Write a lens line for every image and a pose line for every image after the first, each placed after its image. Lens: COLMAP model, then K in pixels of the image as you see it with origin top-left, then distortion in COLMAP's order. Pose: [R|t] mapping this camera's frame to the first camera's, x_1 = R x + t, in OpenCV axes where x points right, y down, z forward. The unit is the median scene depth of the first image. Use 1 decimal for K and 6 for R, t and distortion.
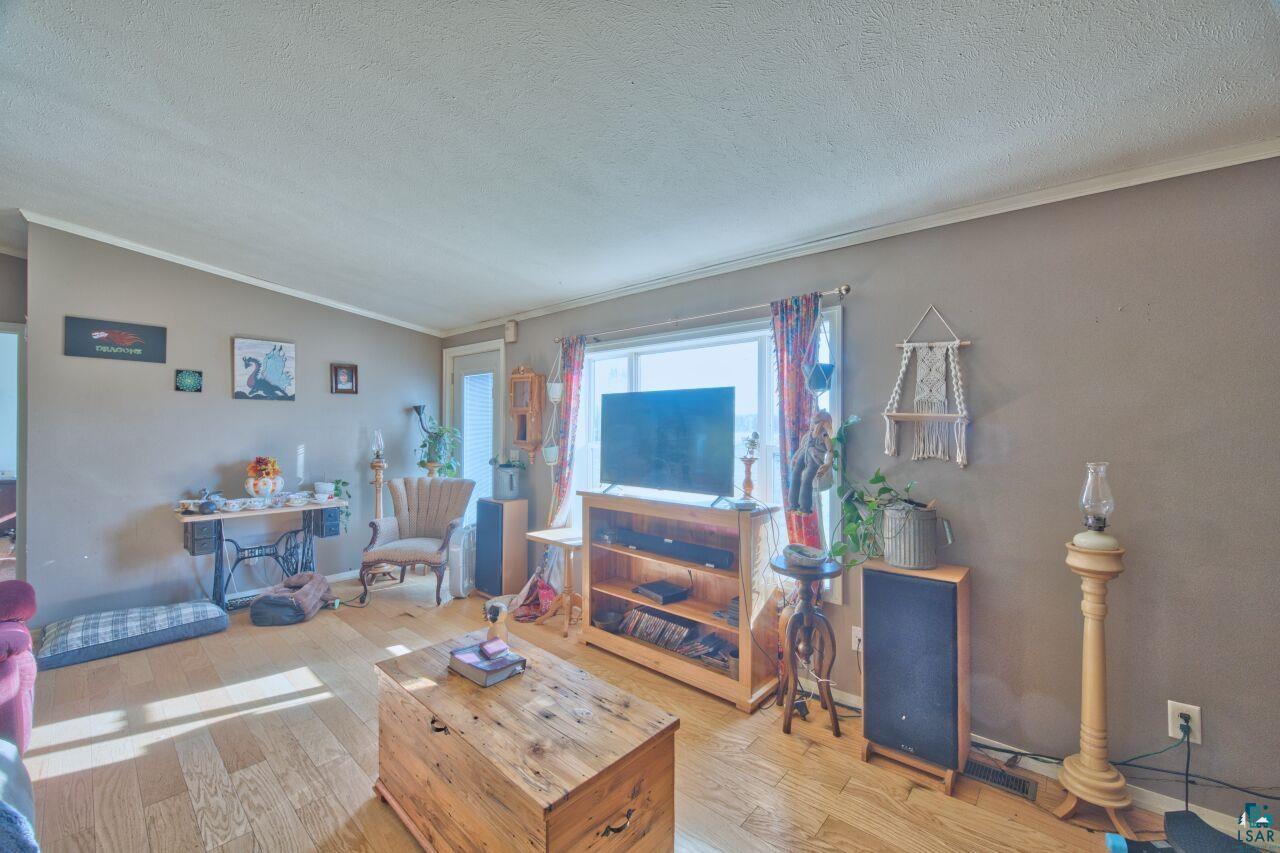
lens RADIAL K [[512.5, 0, 641.8], [0, 512.5, 427.4], [0, 0, 1]] dist [-0.013962, -0.008222]
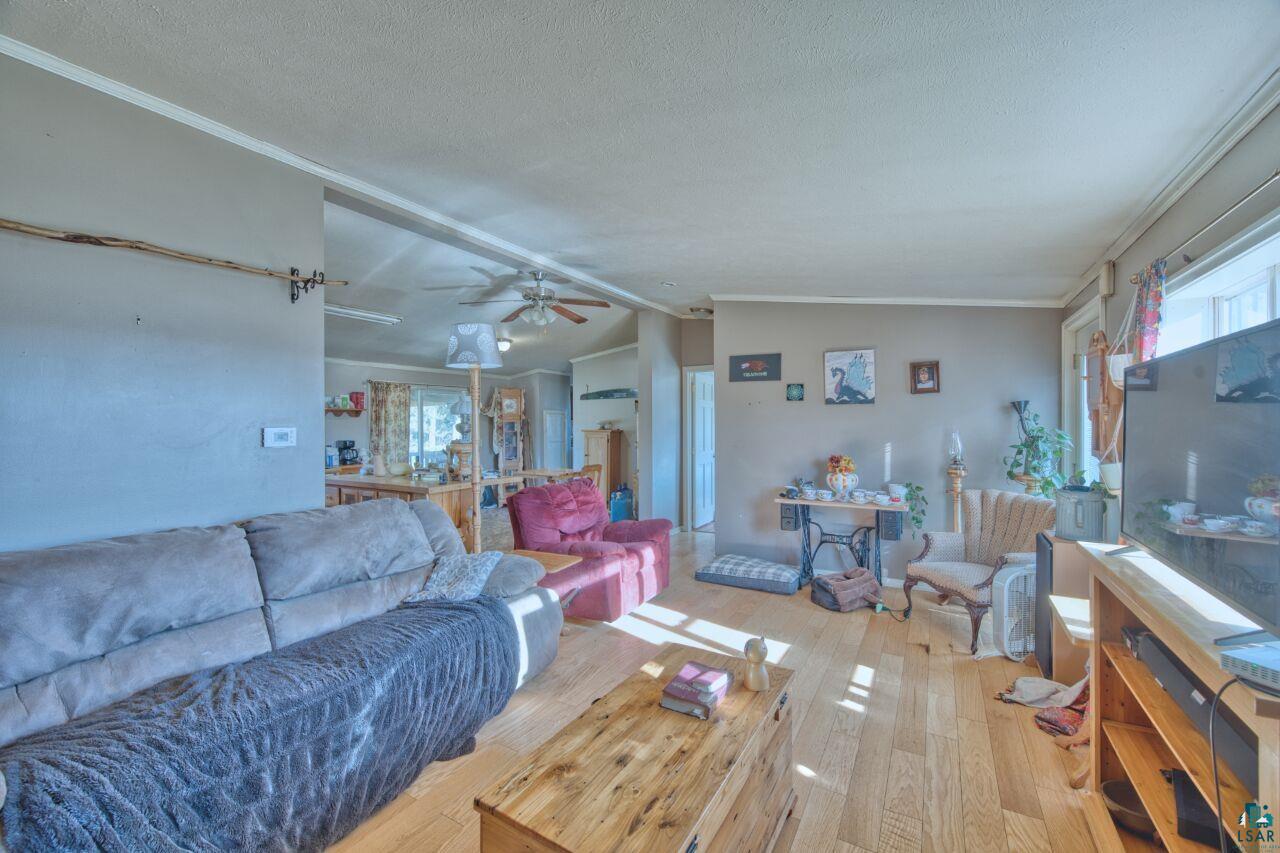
lens RADIAL K [[512.5, 0, 641.8], [0, 512.5, 427.4], [0, 0, 1]] dist [-0.013962, -0.008222]
pose [[0.197298, -0.000183, -0.980343, 0.291167], [-0.000124, 1.000000, -0.000211, -0.003571], [0.980343, 0.000164, 0.197298, 0.367727]]
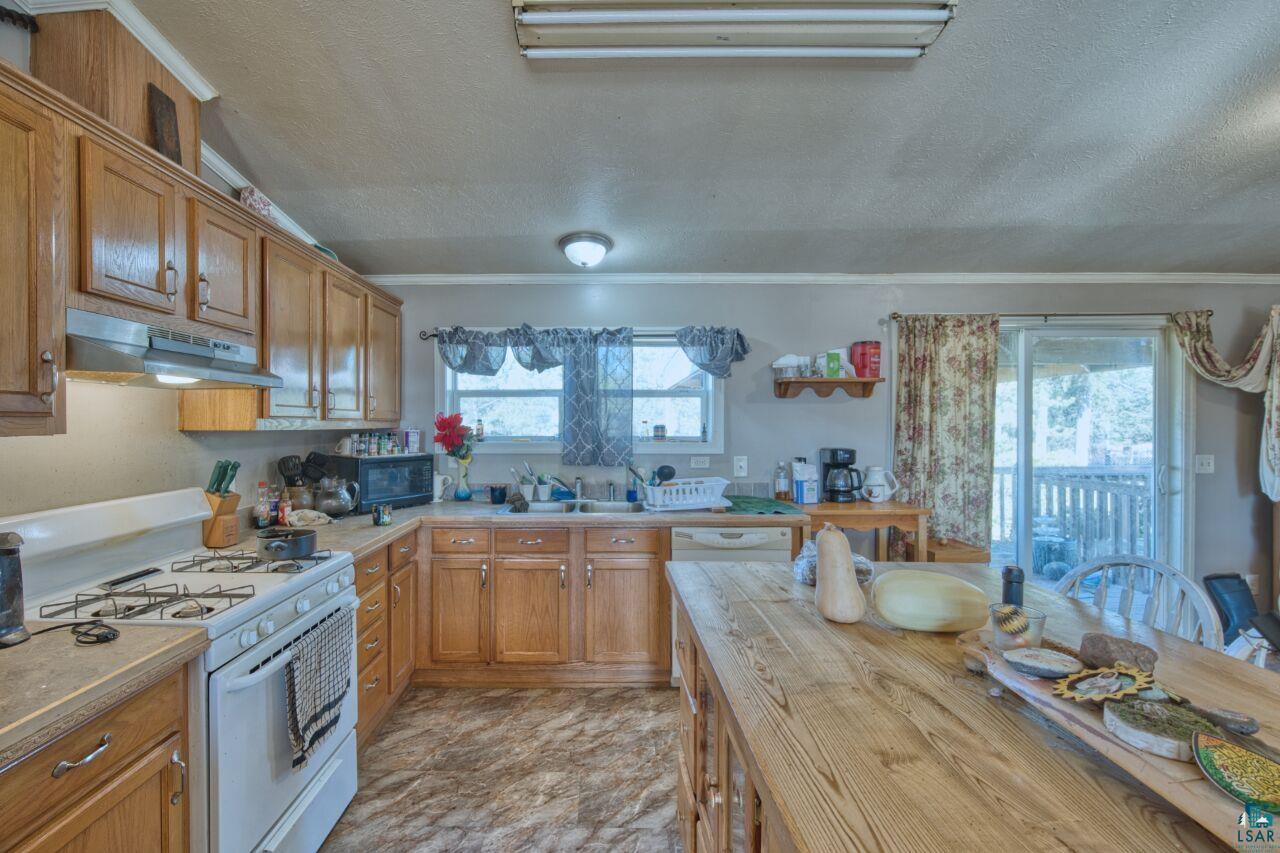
lens RADIAL K [[558.2, 0, 593.0], [0, 558.2, 425.0], [0, 0, 1]] dist [-0.019196, -0.000219]
pose [[-0.762049, 0.003139, -0.647512, -0.823517], [-0.005283, 0.999925, 0.011064, -0.003552], [0.647498, 0.011852, -0.761975, 0.120028]]
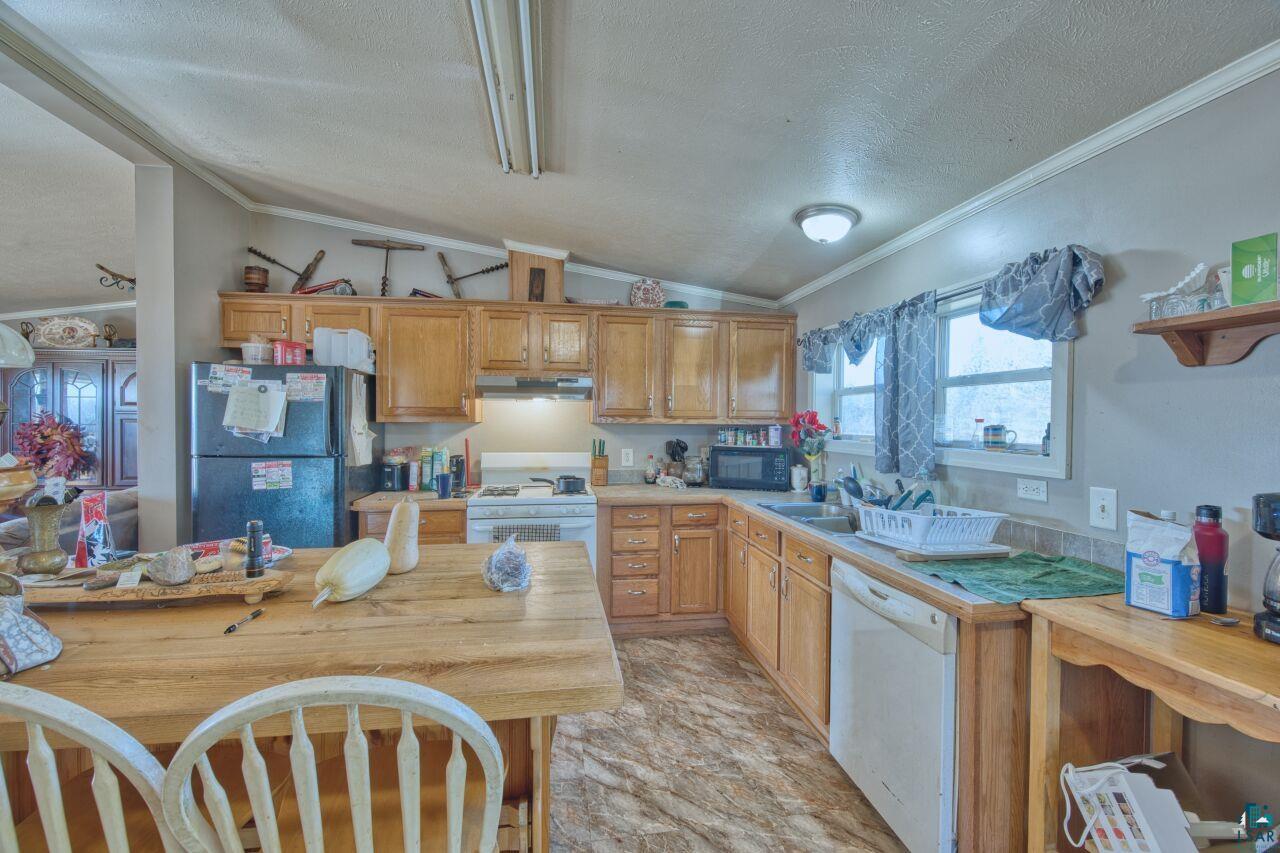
lens RADIAL K [[513.4, 0, 643.3], [0, 513.4, 421.8], [0, 0, 1]] dist [-0.020397, -0.000593]
pose [[-0.777020, -0.008335, 0.629421, -1.600401], [-0.002050, 0.999941, 0.010710, -0.002309], [-0.629472, 0.007031, -0.776991, 0.151911]]
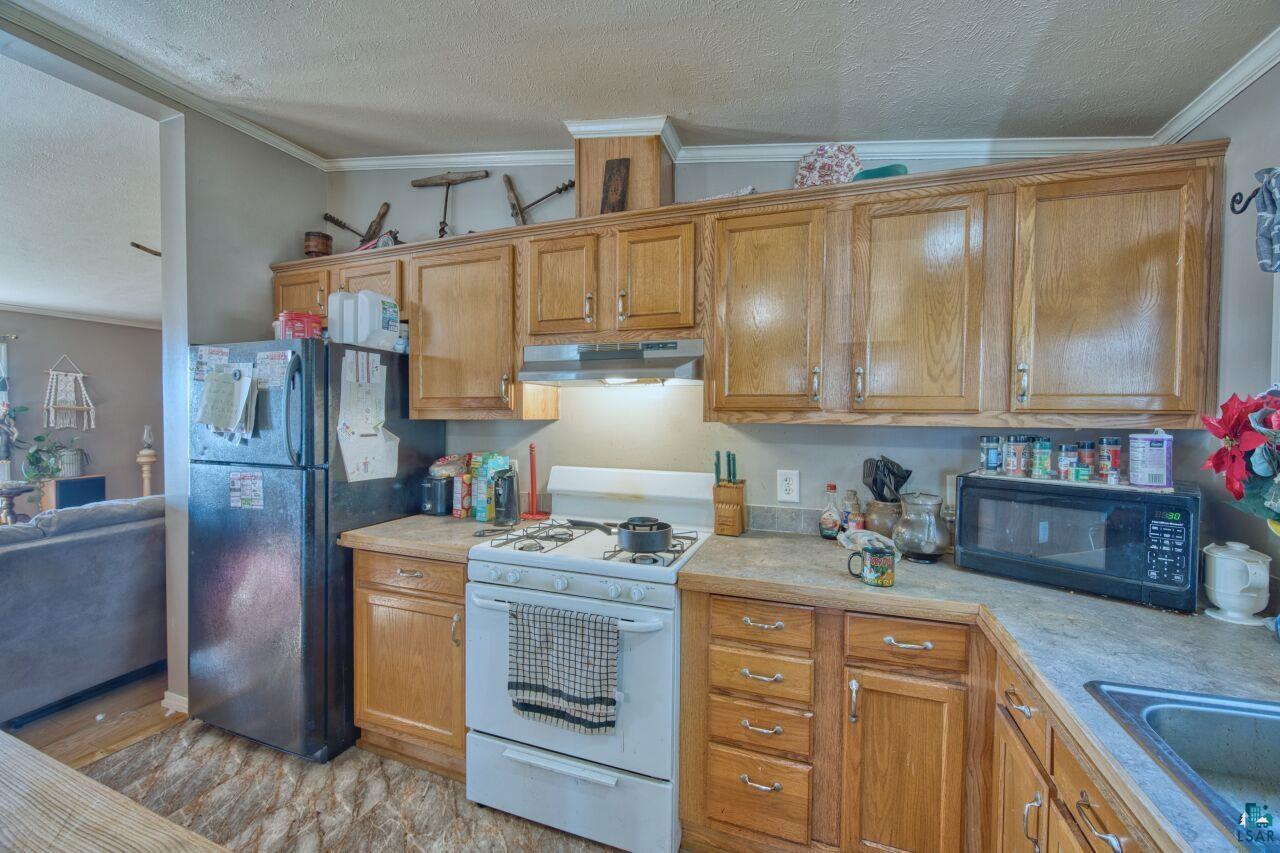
lens RADIAL K [[512.5, 0, 641.8], [0, 512.5, 427.4], [0, 0, 1]] dist [-0.013962, -0.008222]
pose [[-0.370010, -0.026804, 0.928641, -1.383288], [0.000150, 0.999582, 0.028911, 0.000547], [-0.929028, 0.010836, -0.369851, -0.281562]]
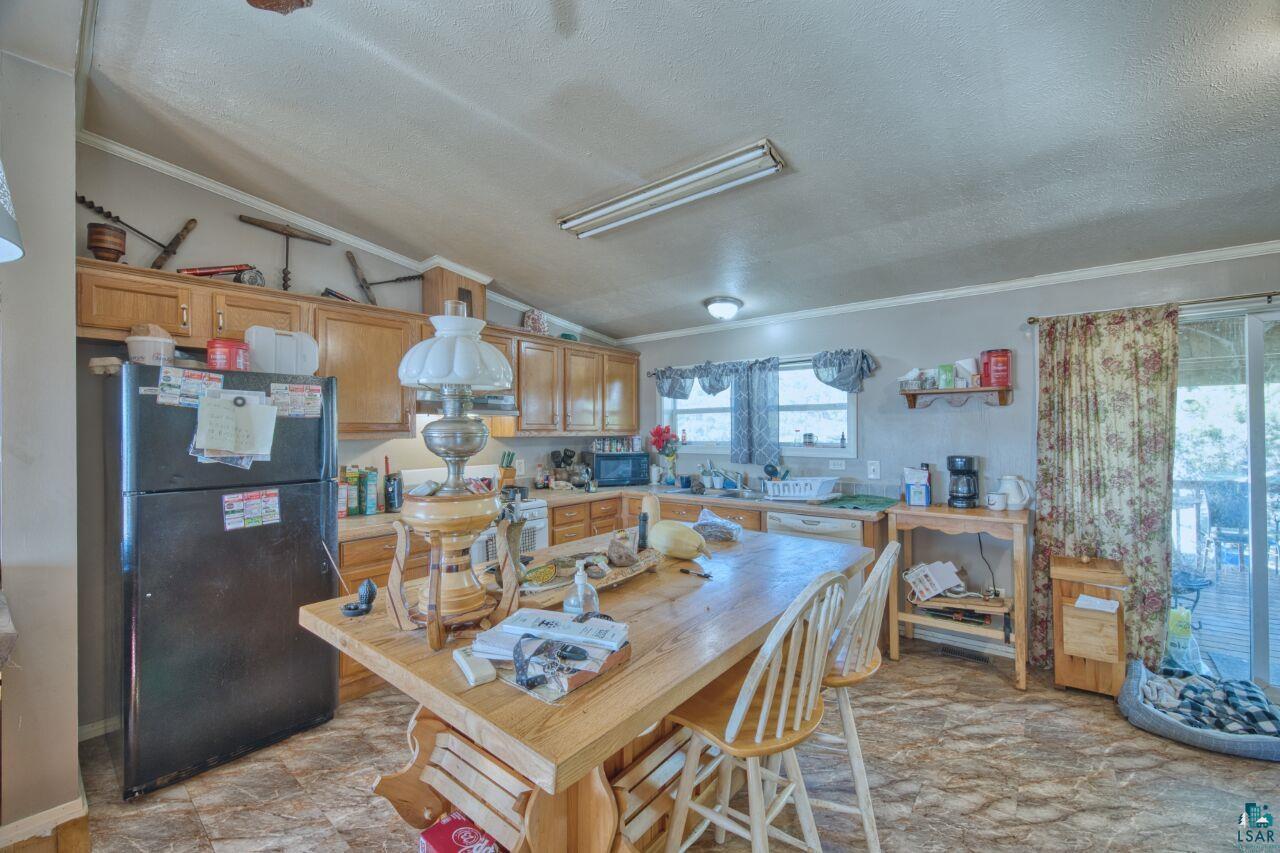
lens RADIAL K [[508.8, 0, 640.0], [0, 508.8, 426.5], [0, 0, 1]] dist [-0.031640, 0.000183]
pose [[-0.999256, 0.004893, -0.038257, -1.144493], [0.004873, 0.999988, 0.000621, -0.010350], [0.038259, 0.000434, -0.999268, 0.522074]]
